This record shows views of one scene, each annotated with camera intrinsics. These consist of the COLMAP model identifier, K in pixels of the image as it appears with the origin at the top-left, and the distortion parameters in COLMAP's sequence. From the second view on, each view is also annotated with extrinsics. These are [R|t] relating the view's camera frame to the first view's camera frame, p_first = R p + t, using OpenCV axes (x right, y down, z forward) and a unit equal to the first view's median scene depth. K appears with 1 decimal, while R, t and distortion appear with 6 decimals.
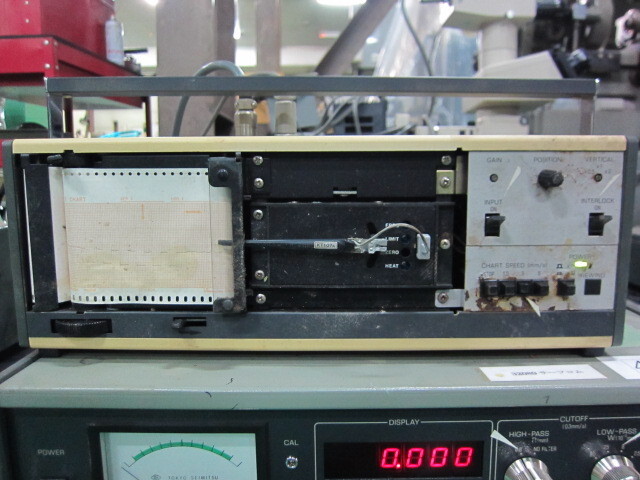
lens RADIAL K [[536.9, 0, 318.6], [0, 536.9, 241.7], [0, 0, 1]] dist [-0.054076, 0.018036]
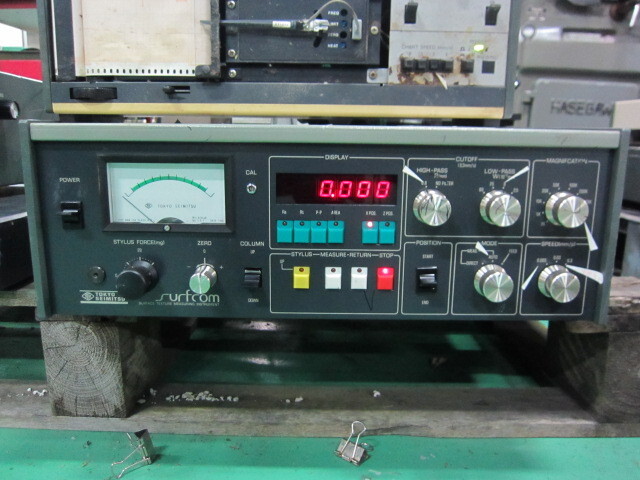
lens RADIAL K [[536.9, 0, 318.6], [0, 536.9, 241.7], [0, 0, 1]] dist [-0.054076, 0.018036]
pose [[0.999682, 0.025211, -0.000447, 0.115325], [-0.025143, 0.998009, 0.057835, 0.448159], [0.001905, -0.057805, 0.998326, -0.320747]]
